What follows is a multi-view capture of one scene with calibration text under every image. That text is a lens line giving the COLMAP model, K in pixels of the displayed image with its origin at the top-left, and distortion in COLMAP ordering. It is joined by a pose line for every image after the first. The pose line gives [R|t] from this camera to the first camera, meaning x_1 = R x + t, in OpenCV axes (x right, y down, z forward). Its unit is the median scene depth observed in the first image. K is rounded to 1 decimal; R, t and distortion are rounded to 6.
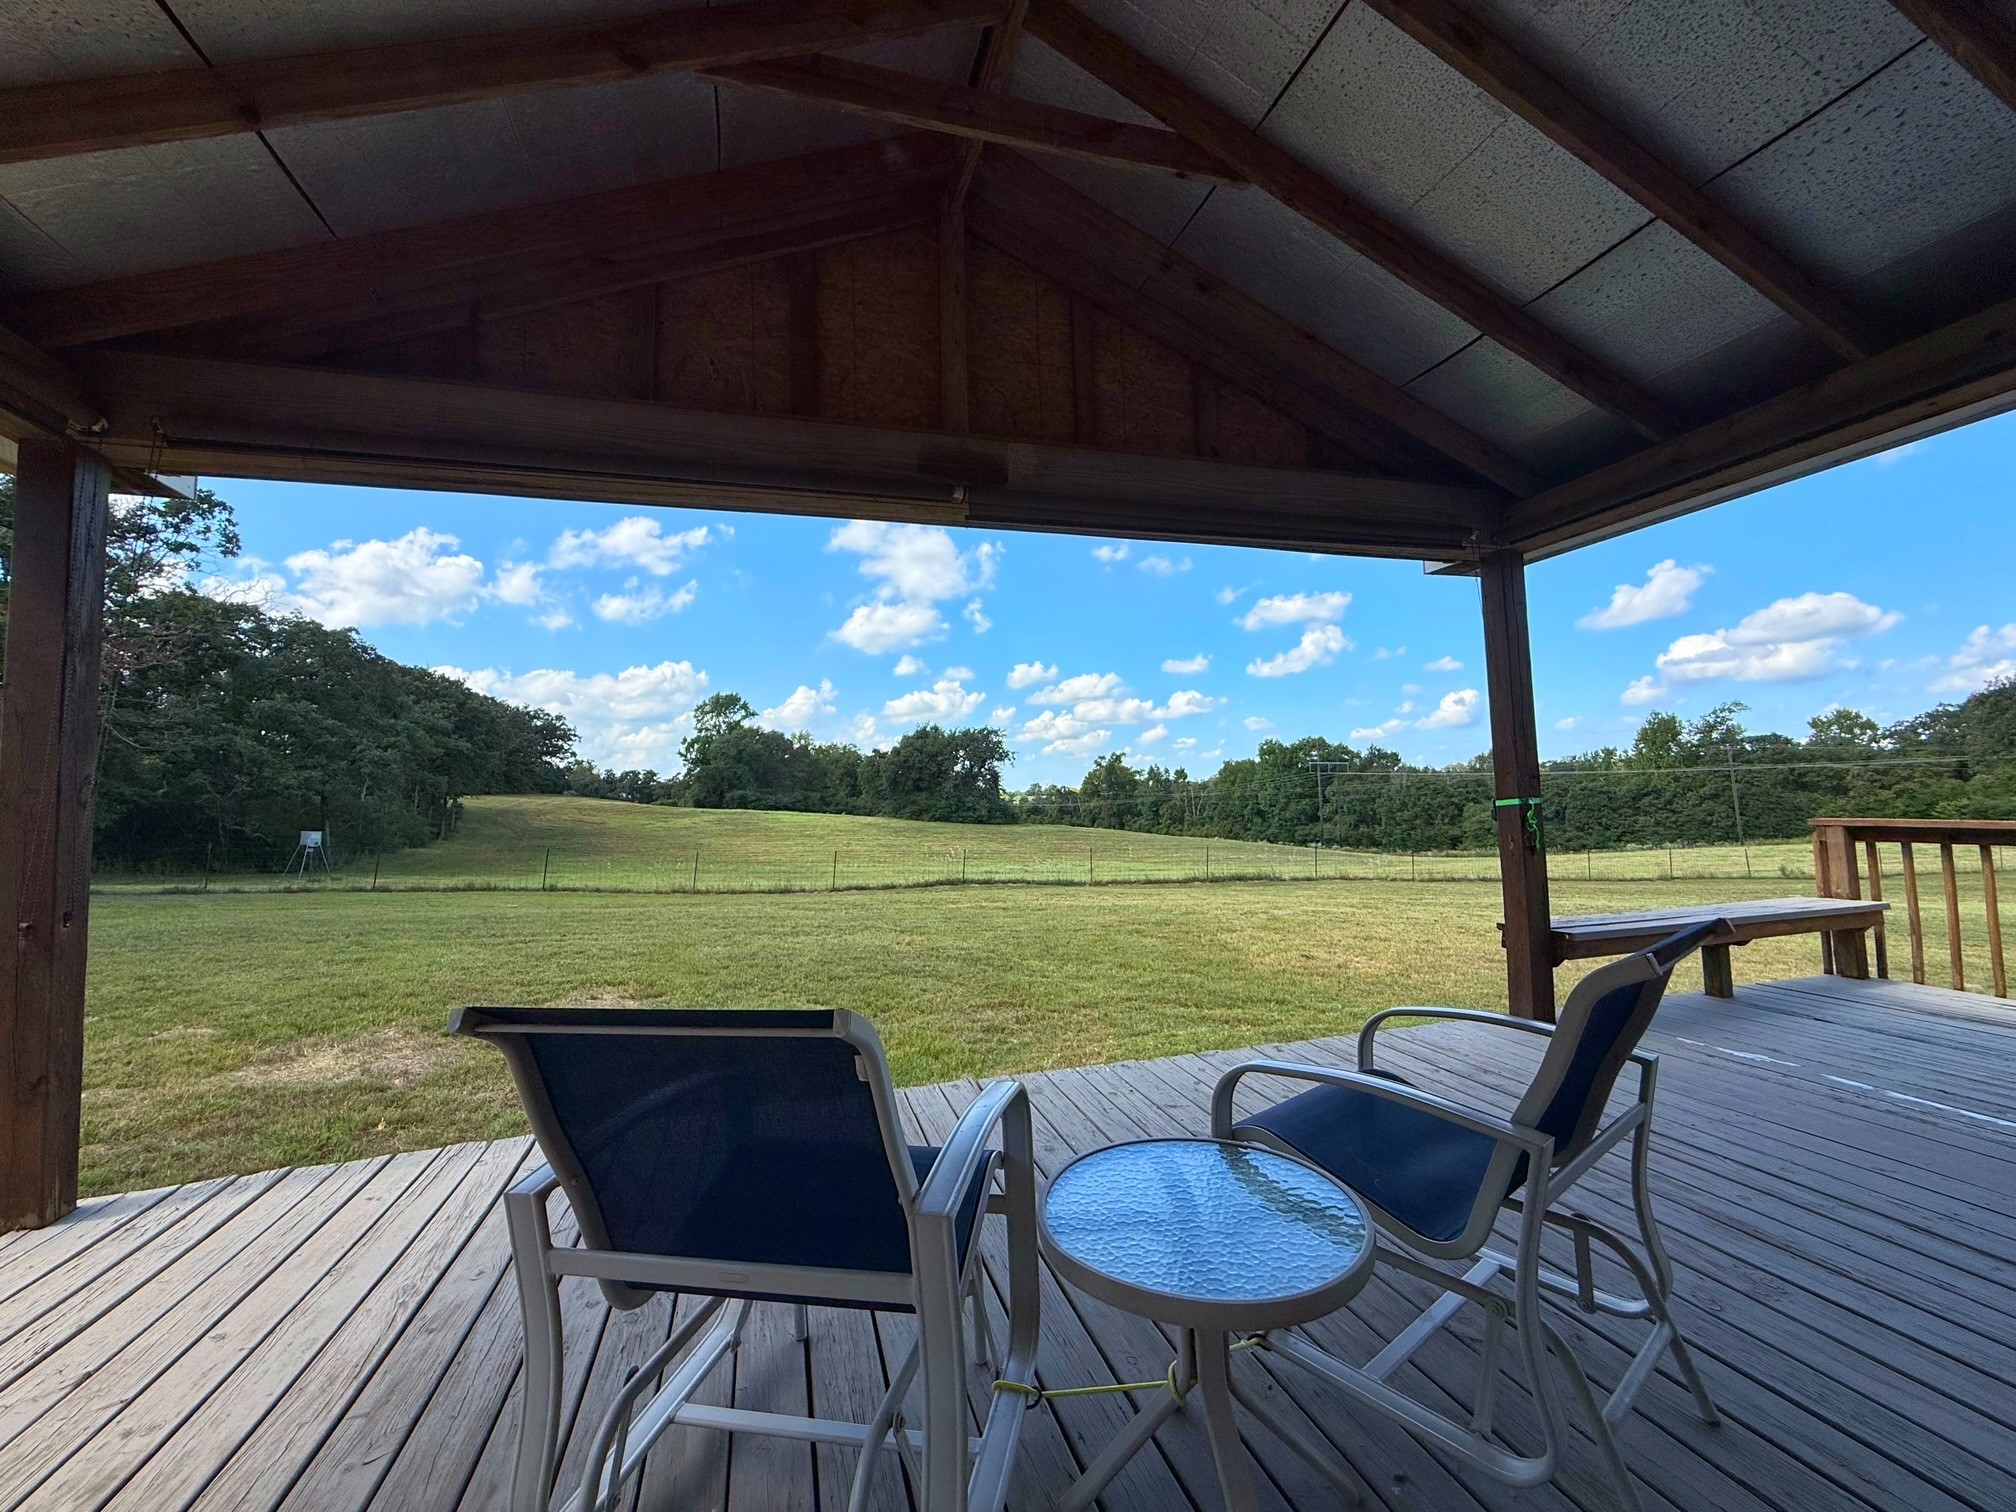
lens RADIAL K [[806.9, 0, 998.7], [0, 806.9, 751.4], [0, 0, 1]] dist [-0.001290, -0.000095]
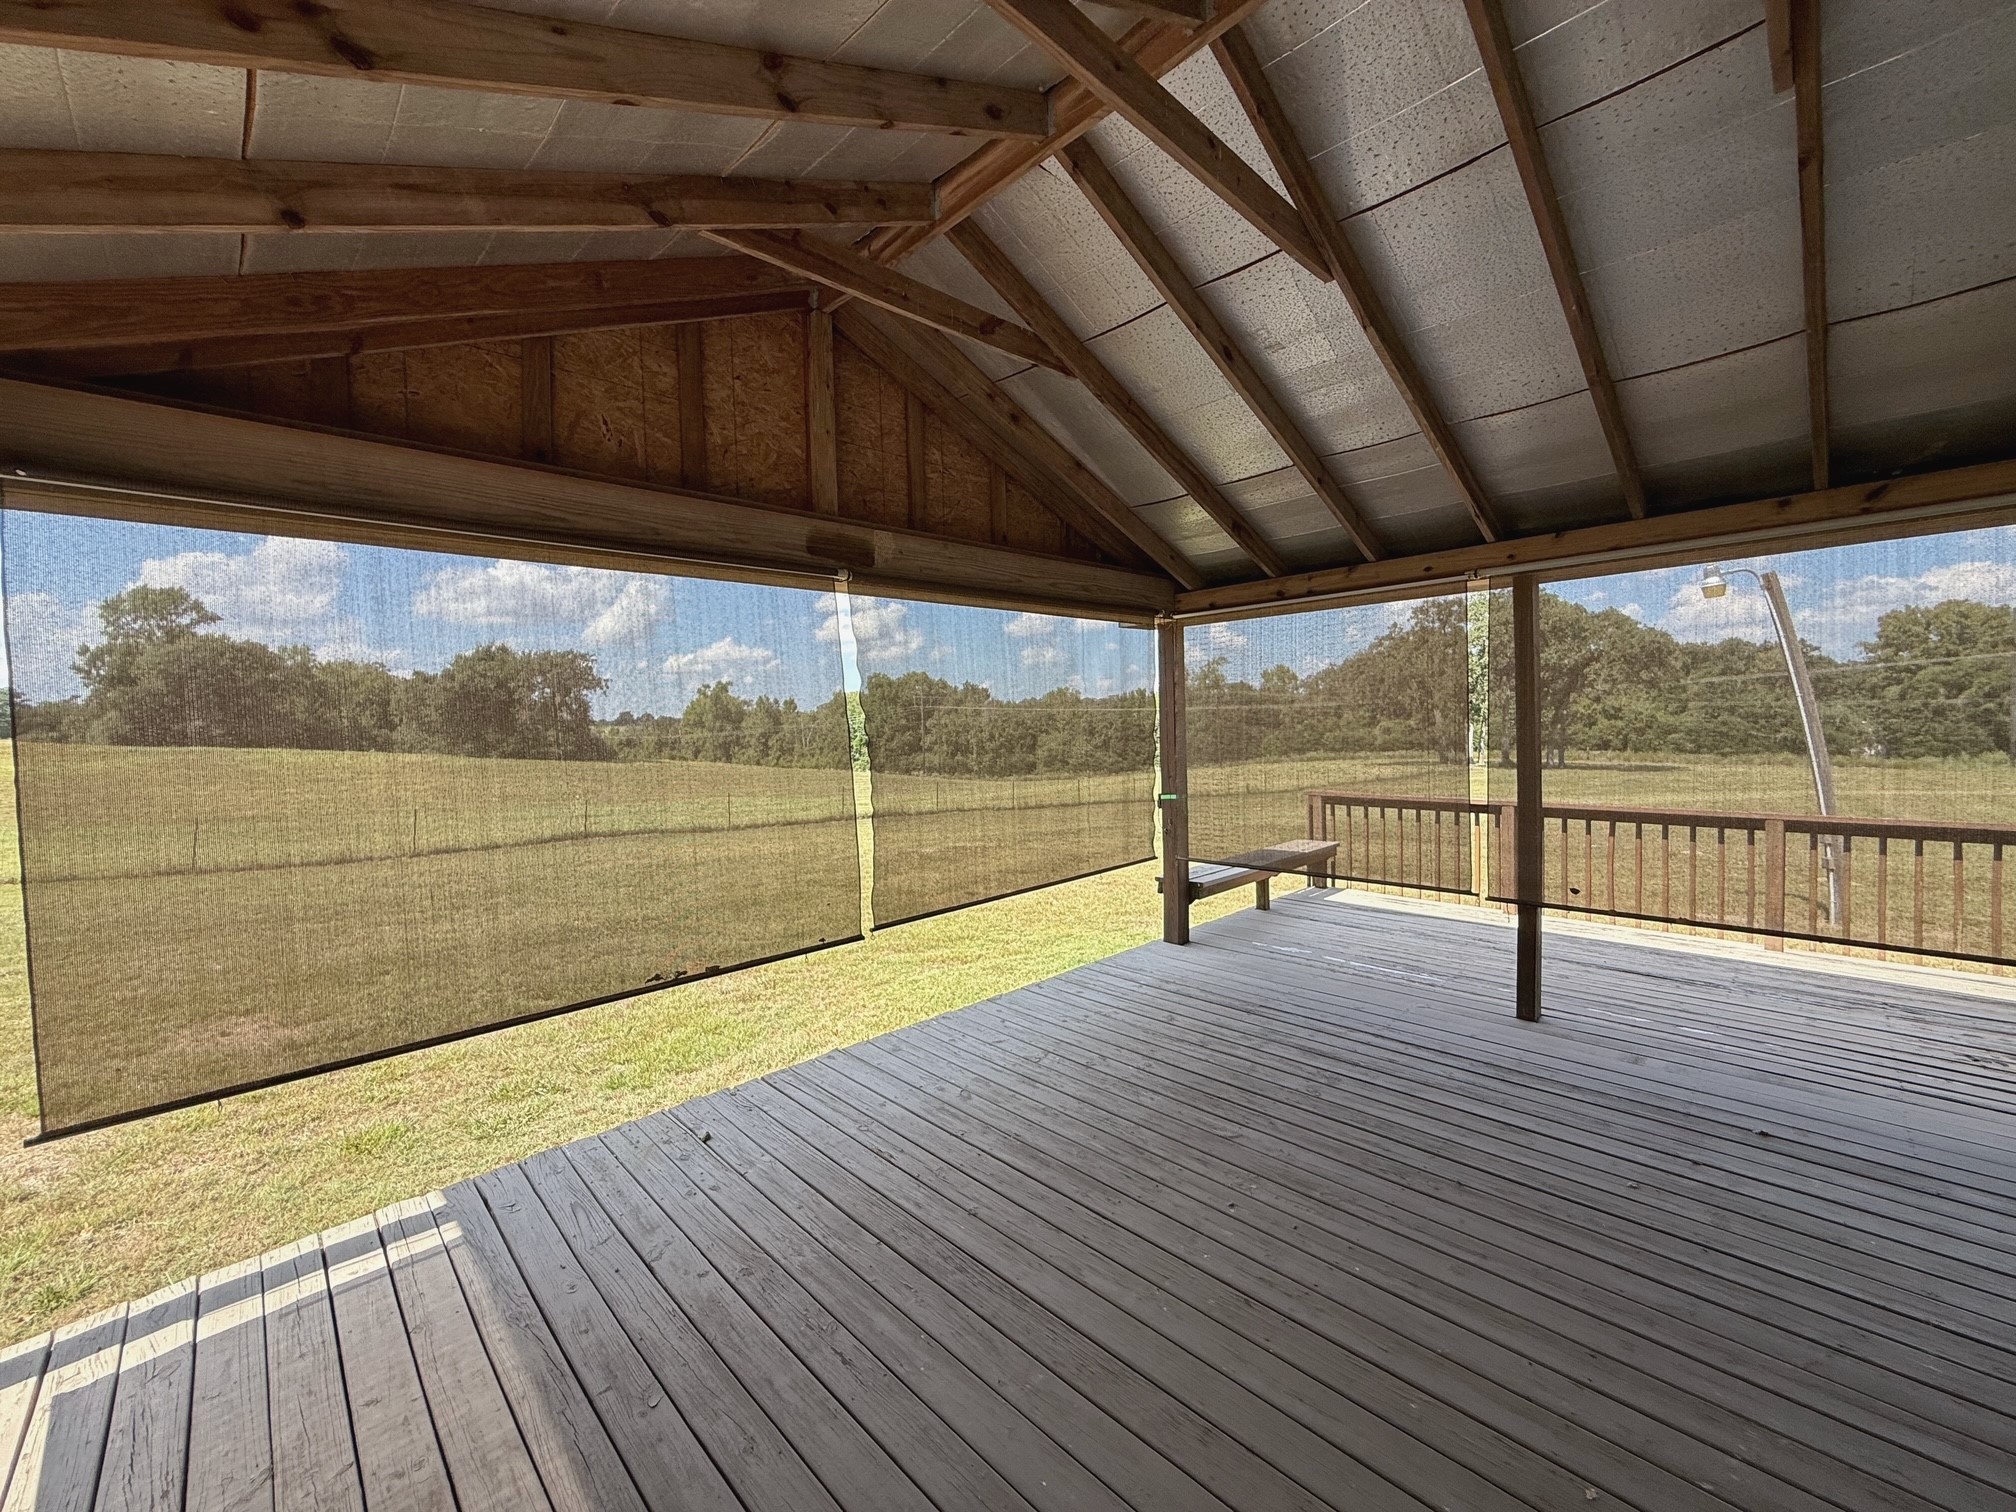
lens RADIAL K [[808.3, 0, 1005.6], [0, 808.3, 751.9], [0, 0, 1]] dist [0.000633, 0.000190]
pose [[0.883938, -0.013807, 0.467400, -0.011541], [-0.027527, 0.996294, 0.081490, -0.004755], [-0.466793, -0.084898, 0.880282, -0.005303]]
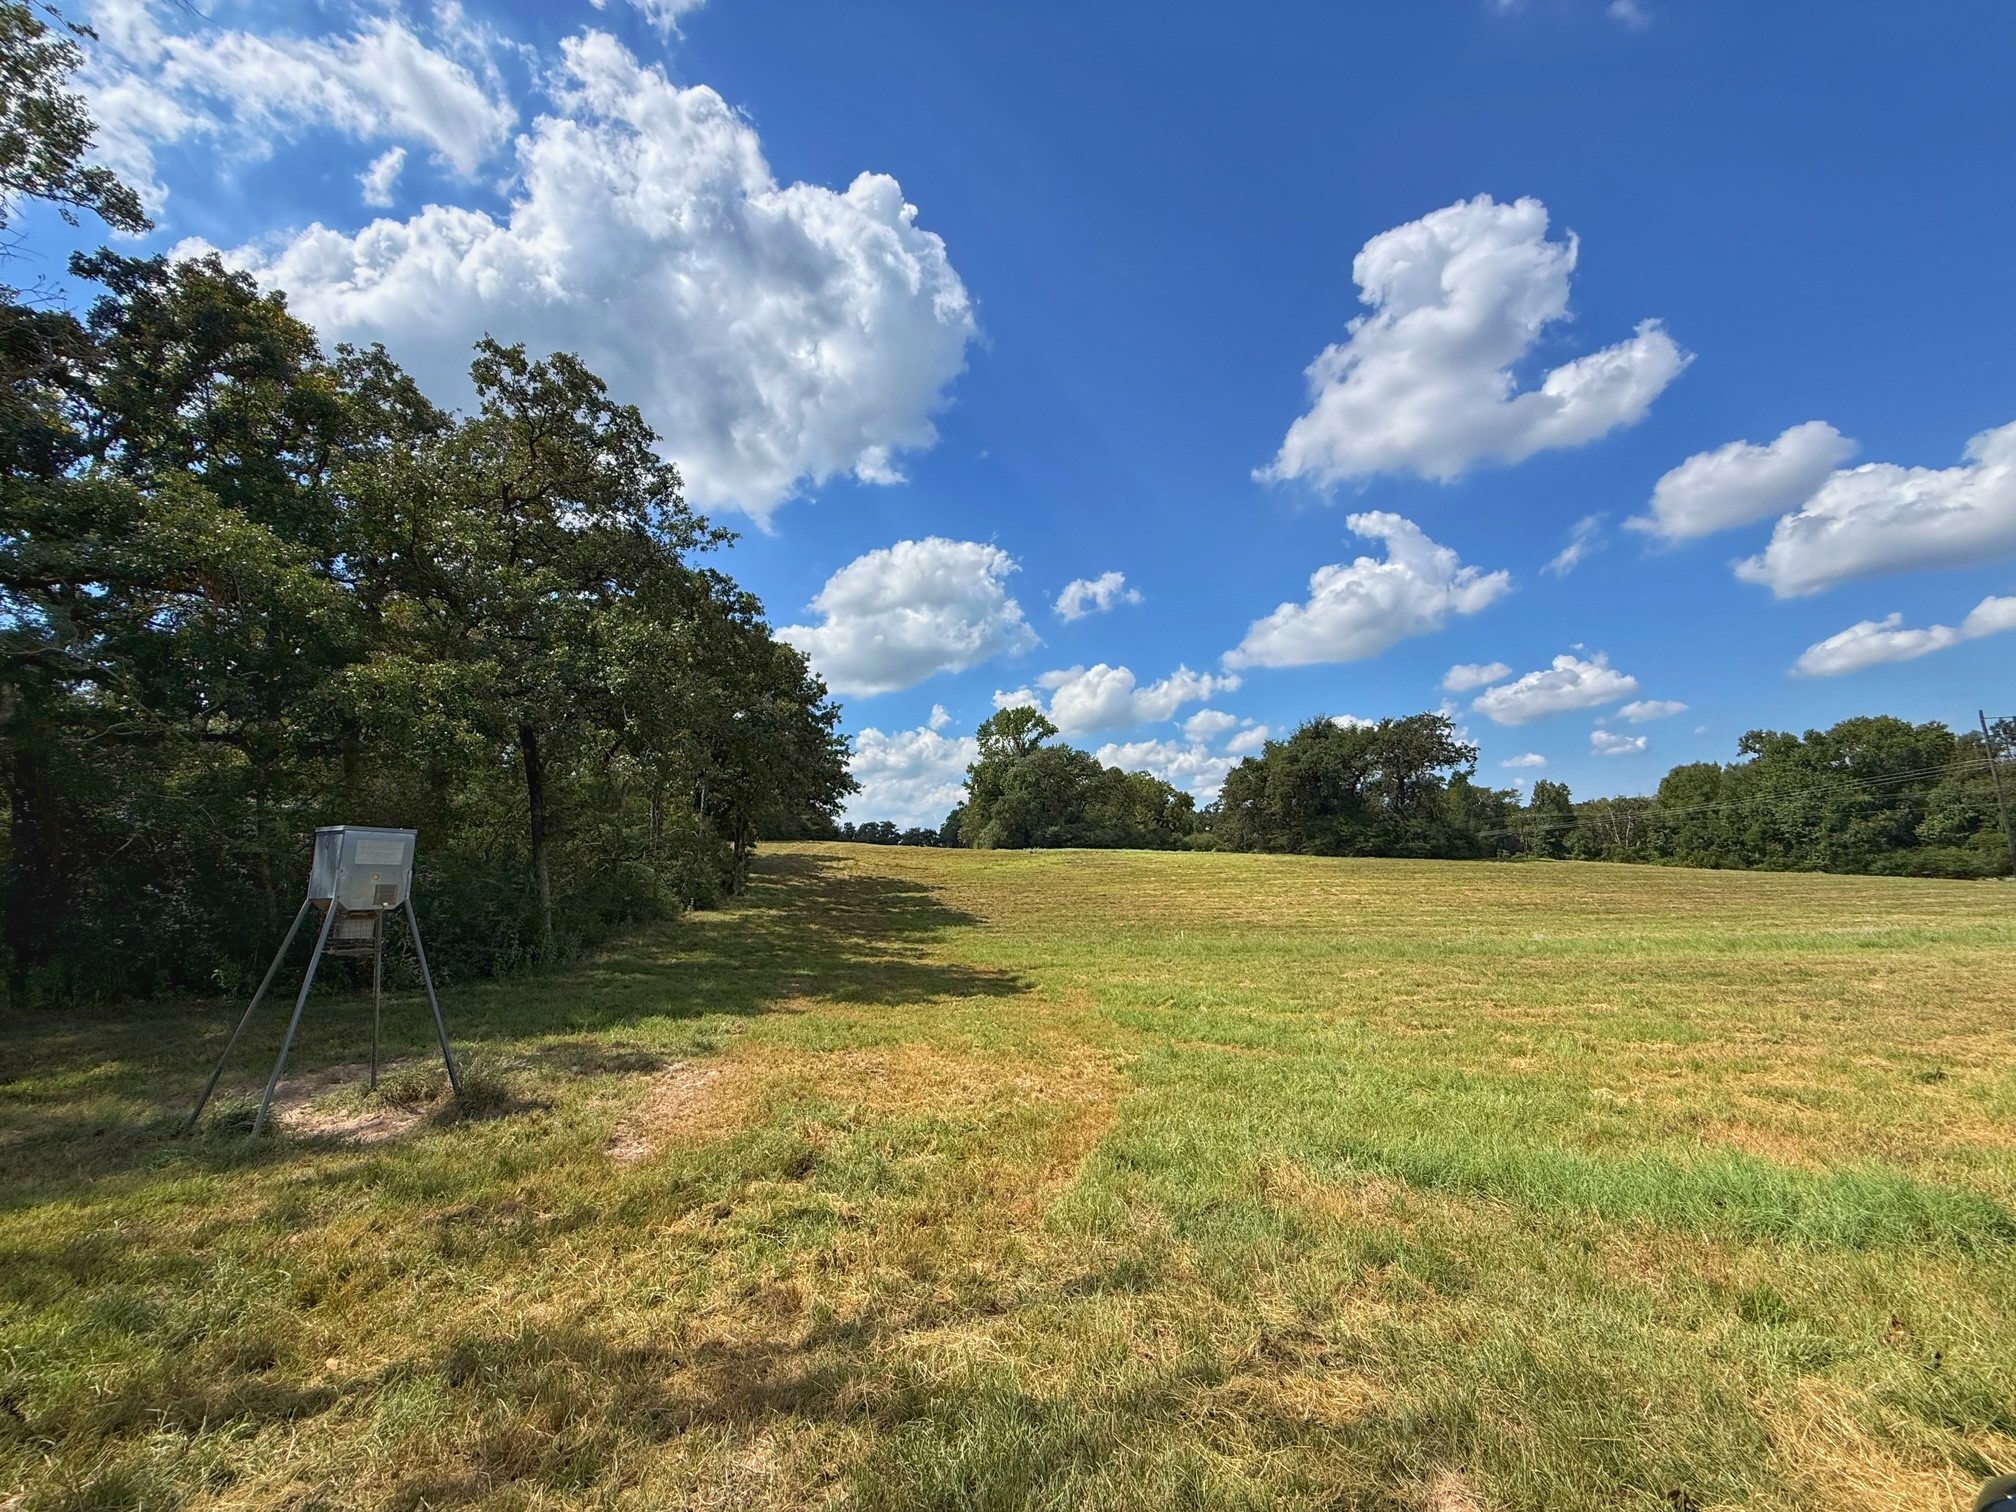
lens RADIAL K [[808.3, 0, 1005.6], [0, 808.3, 751.9], [0, 0, 1]] dist [0.000633, 0.000190]
pose [[0.973340, -0.058379, -0.221812, -0.204699], [0.044211, 0.996684, -0.068318, 0.031142], [0.225065, 0.056690, 0.972693, 0.262313]]
